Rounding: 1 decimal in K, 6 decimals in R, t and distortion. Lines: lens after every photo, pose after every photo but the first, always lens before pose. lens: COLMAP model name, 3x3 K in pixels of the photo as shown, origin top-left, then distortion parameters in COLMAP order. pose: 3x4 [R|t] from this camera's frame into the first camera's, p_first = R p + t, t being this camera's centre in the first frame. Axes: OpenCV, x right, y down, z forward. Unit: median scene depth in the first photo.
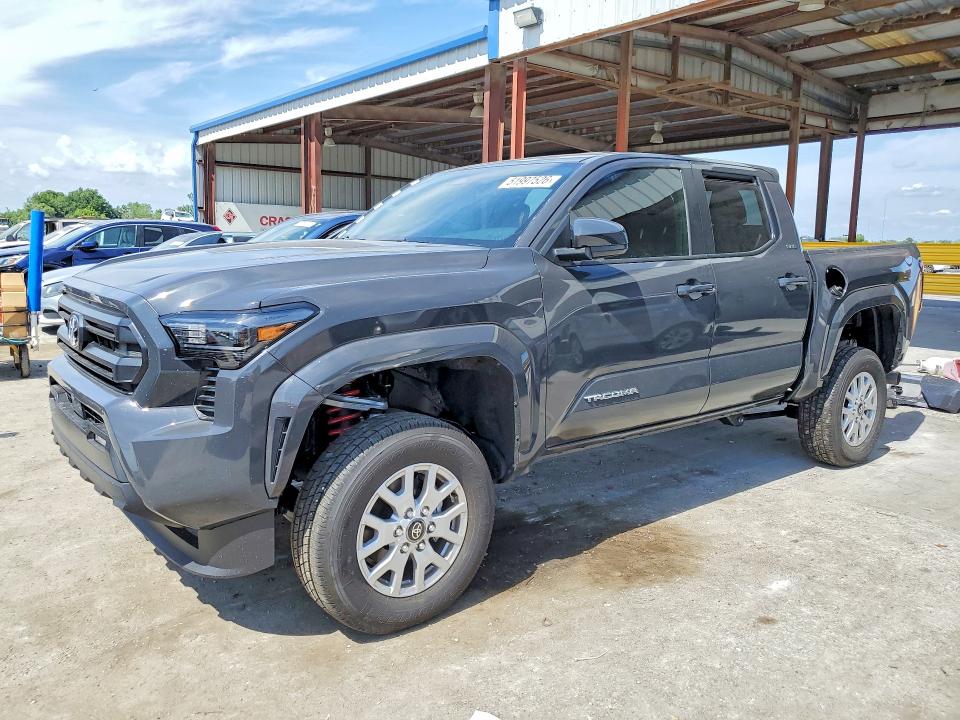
lens RADIAL K [[780.1, 0, 480.0], [0, 780.1, 360.0], [0, 0, 1]] dist [0.000087, -0.000069]
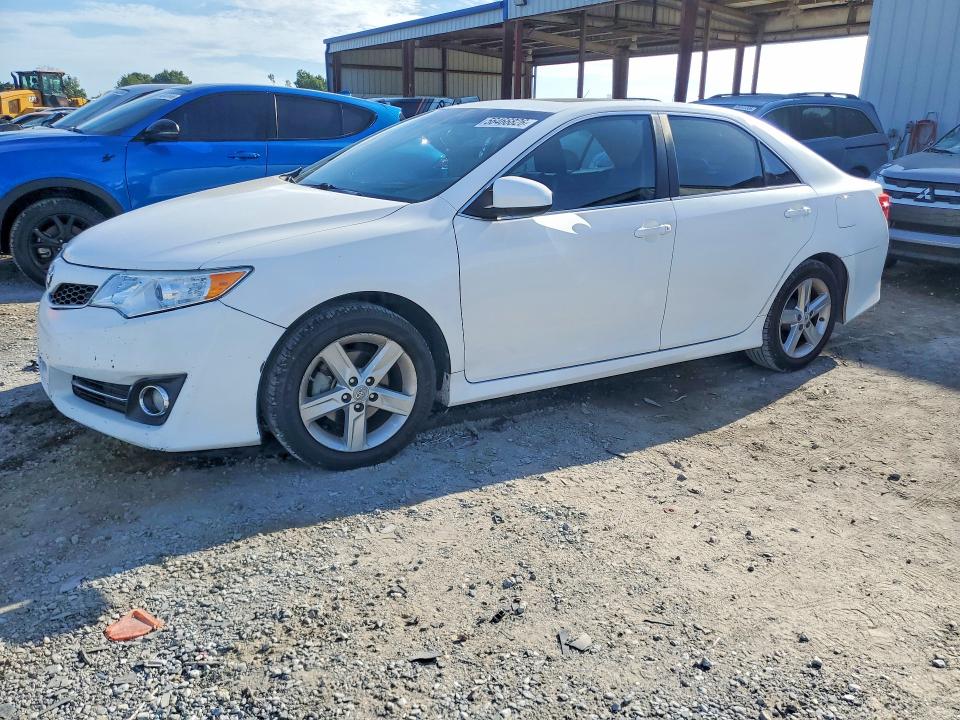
lens RADIAL K [[780.1, 0, 480.0], [0, 780.1, 360.0], [0, 0, 1]] dist [0.000087, -0.000069]
pose [[0.994571, 0.020875, -0.101945, 0.109501], [-0.005849, 0.989338, 0.145523, 0.107881], [0.103896, -0.144137, 0.984088, -0.665940]]
